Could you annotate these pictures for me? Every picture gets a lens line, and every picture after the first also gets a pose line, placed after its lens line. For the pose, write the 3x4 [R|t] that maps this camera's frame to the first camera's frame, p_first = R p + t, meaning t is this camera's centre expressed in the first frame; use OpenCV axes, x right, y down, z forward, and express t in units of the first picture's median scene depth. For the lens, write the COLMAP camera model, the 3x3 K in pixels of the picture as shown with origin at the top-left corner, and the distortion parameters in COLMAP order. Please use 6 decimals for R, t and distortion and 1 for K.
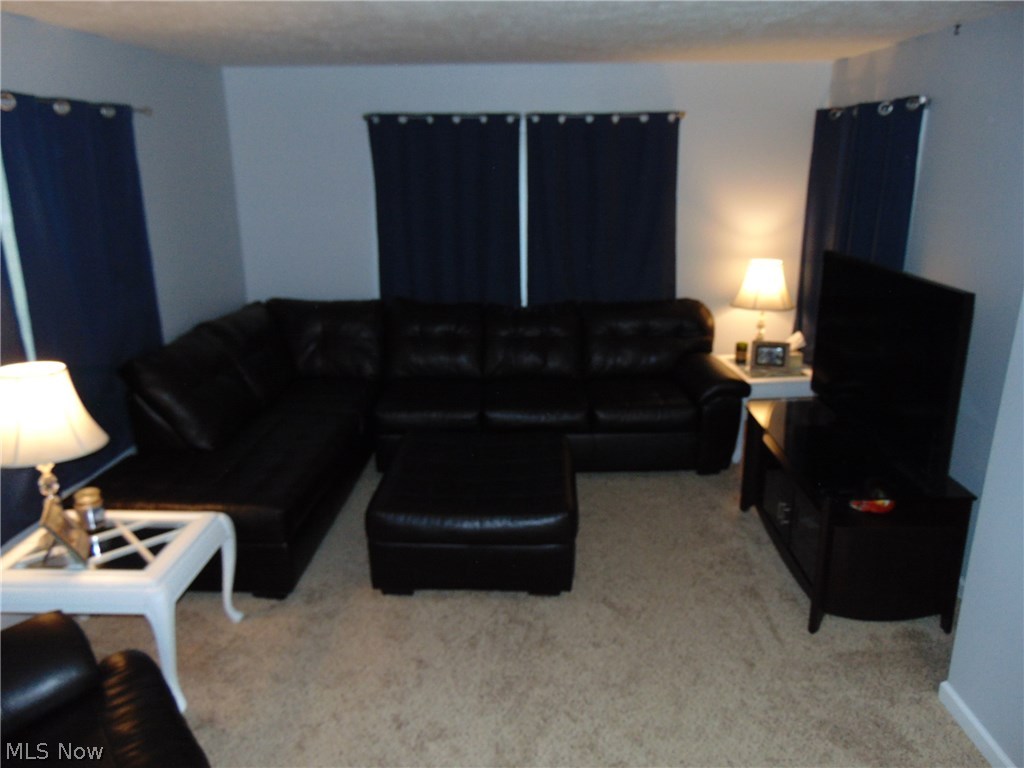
lens RADIAL K [[746.9, 0, 512.0], [0, 746.9, 384.0], [0, 0, 1]] dist [-0.046554, 0.065594]
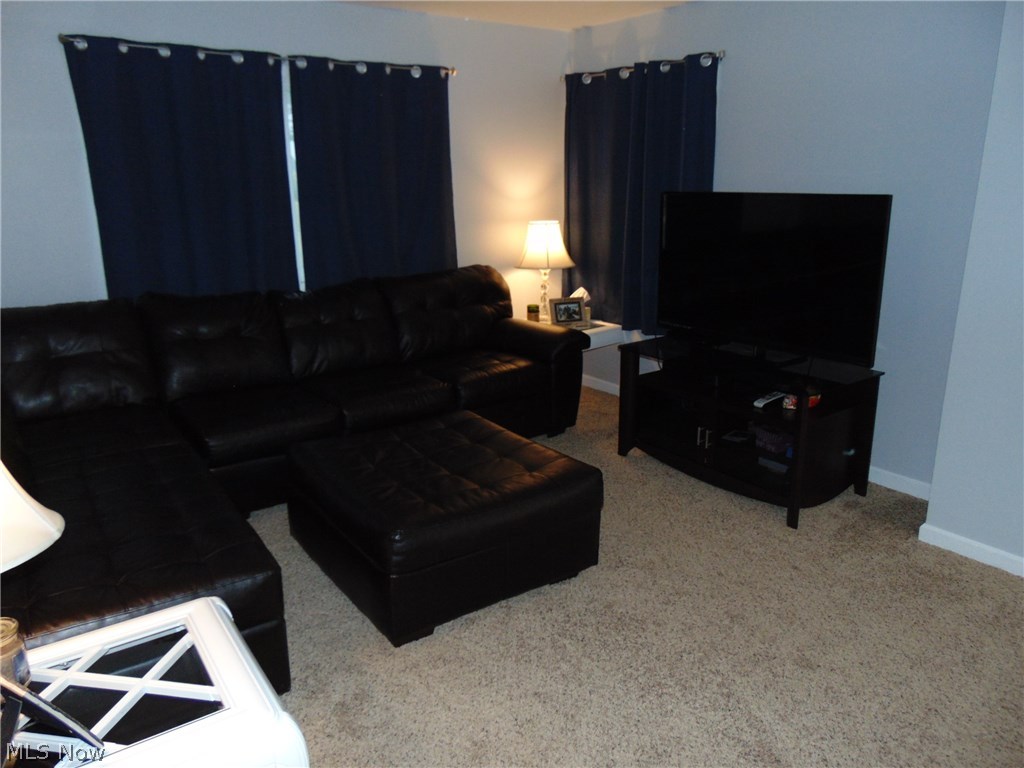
lens RADIAL K [[746.9, 0, 512.0], [0, 746.9, 384.0], [0, 0, 1]] dist [-0.046554, 0.065594]
pose [[0.800957, -0.160949, 0.576683, -0.318265], [0.178591, 0.983567, 0.026463, 0.018613], [-0.571466, 0.081795, 0.816539, 0.215108]]
